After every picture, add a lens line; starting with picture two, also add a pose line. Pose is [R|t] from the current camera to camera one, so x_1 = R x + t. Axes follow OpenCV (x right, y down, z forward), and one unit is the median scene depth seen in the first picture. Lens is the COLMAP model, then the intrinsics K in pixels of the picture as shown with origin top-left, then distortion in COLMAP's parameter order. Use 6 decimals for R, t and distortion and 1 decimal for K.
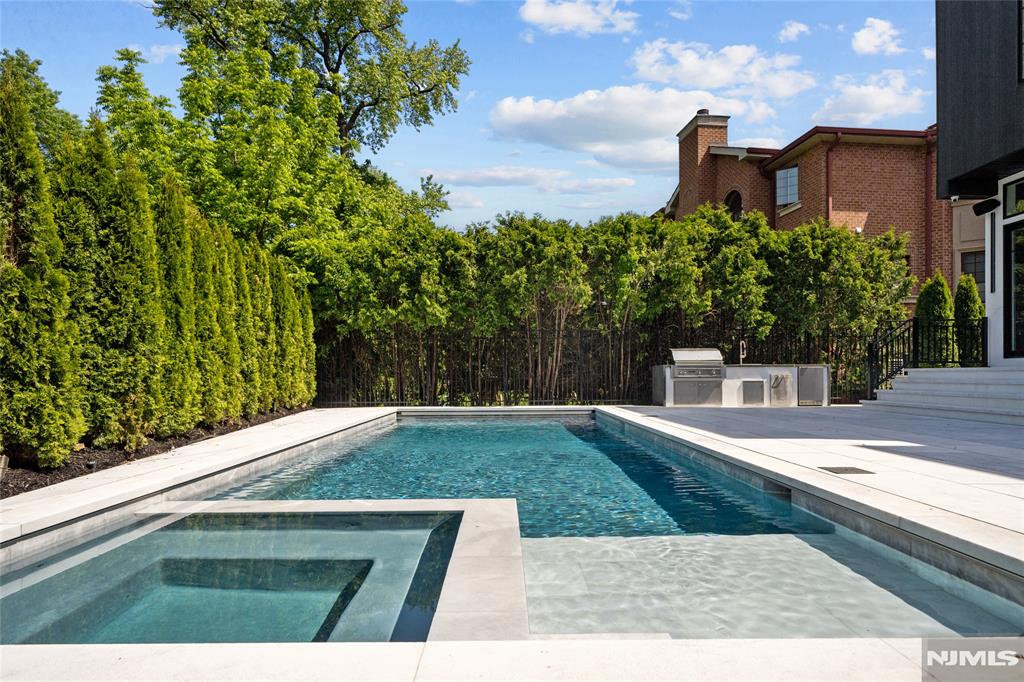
lens RADIAL K [[581.2, 0, 513.8], [0, 581.2, 377.8], [0, 0, 1]] dist [-0.002399, 0.000571]
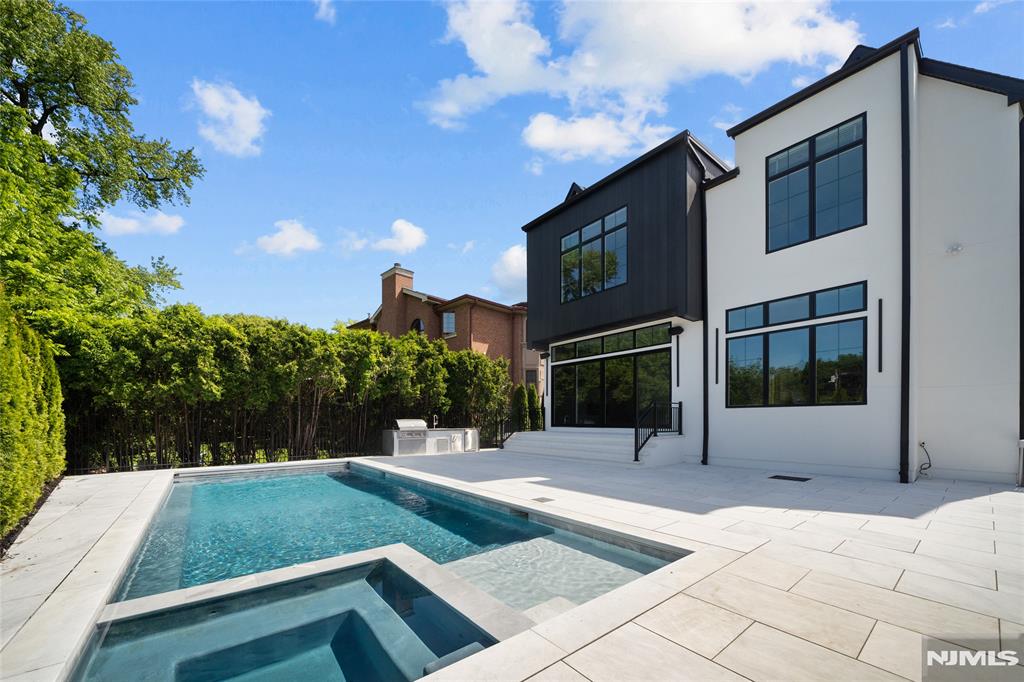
lens RADIAL K [[382.8, 0, 508.4], [0, 382.8, 420.6], [0, 0, 1]] dist [-0.007465, -0.000124]
pose [[0.783321, 0.002201, 0.621613, -0.136719], [-0.000662, 0.999996, -0.002706, -0.043233], [-0.621617, 0.001709, 0.783320, -0.014812]]
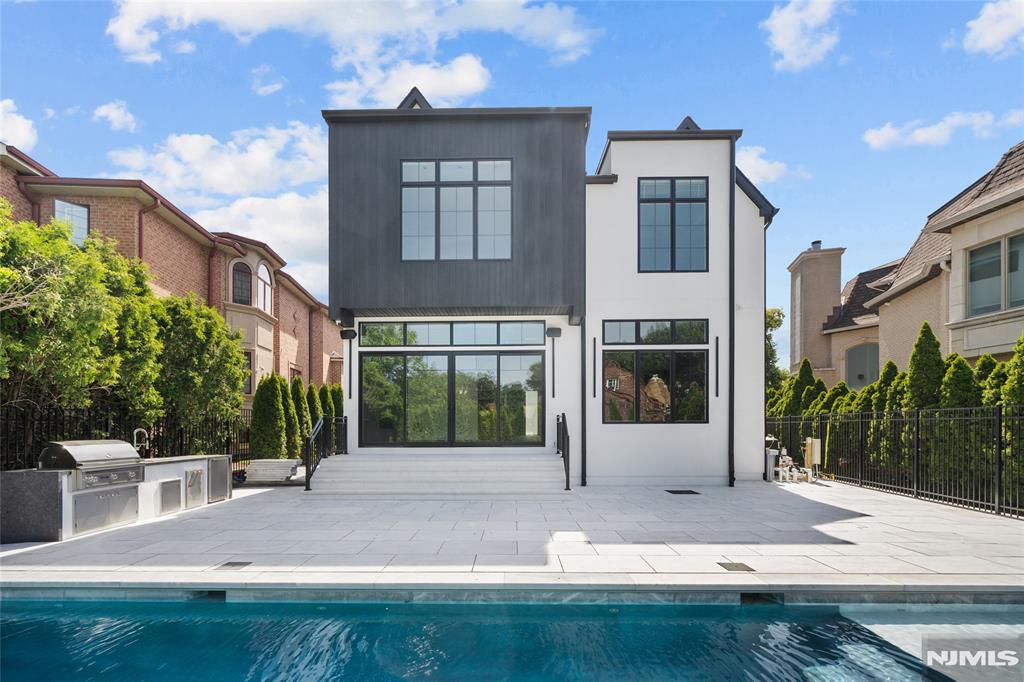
lens RADIAL K [[453.4, 0, 513.2], [0, 453.4, 429.6], [0, 0, 1]] dist [-0.001880, -0.000054]
pose [[0.023082, 0.002255, 0.999731, -0.185607], [0.002205, 0.999995, -0.002306, -0.058793], [-0.999731, 0.002257, 0.023077, 0.495795]]
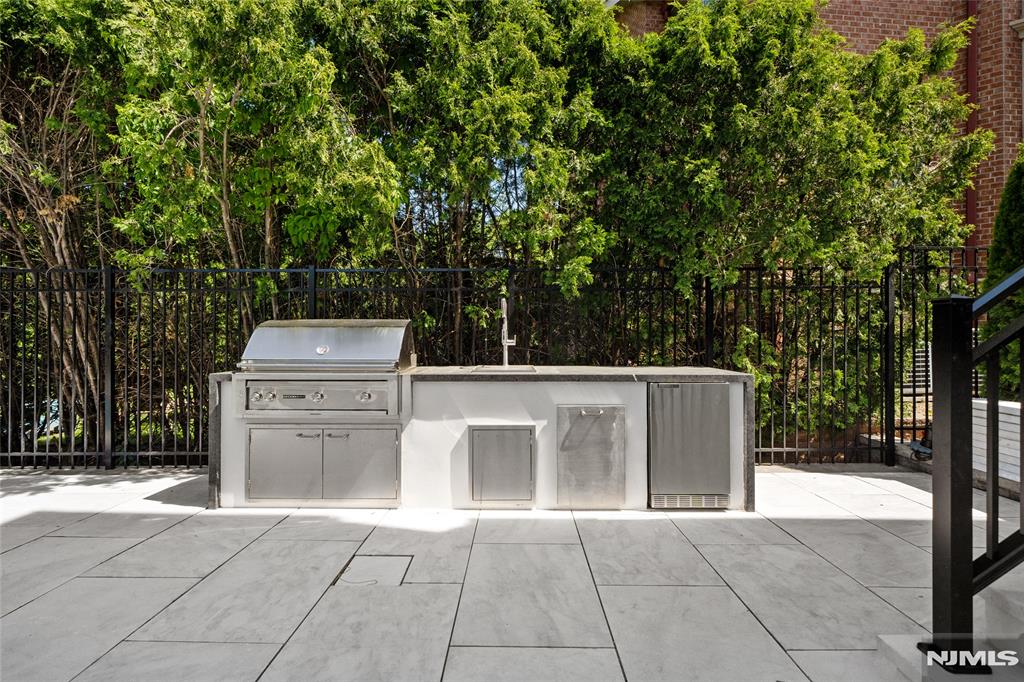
lens RADIAL K [[510.0, 0, 512.0], [0, 510.0, 341.0], [0, 0, 1]] dist [-0.001024, -0.000106]
pose [[0.999869, 0.000085, -0.016211, 0.402934], [-0.000147, 0.999993, -0.003833, -0.037343], [0.016210, 0.003835, 0.999861, 0.695655]]
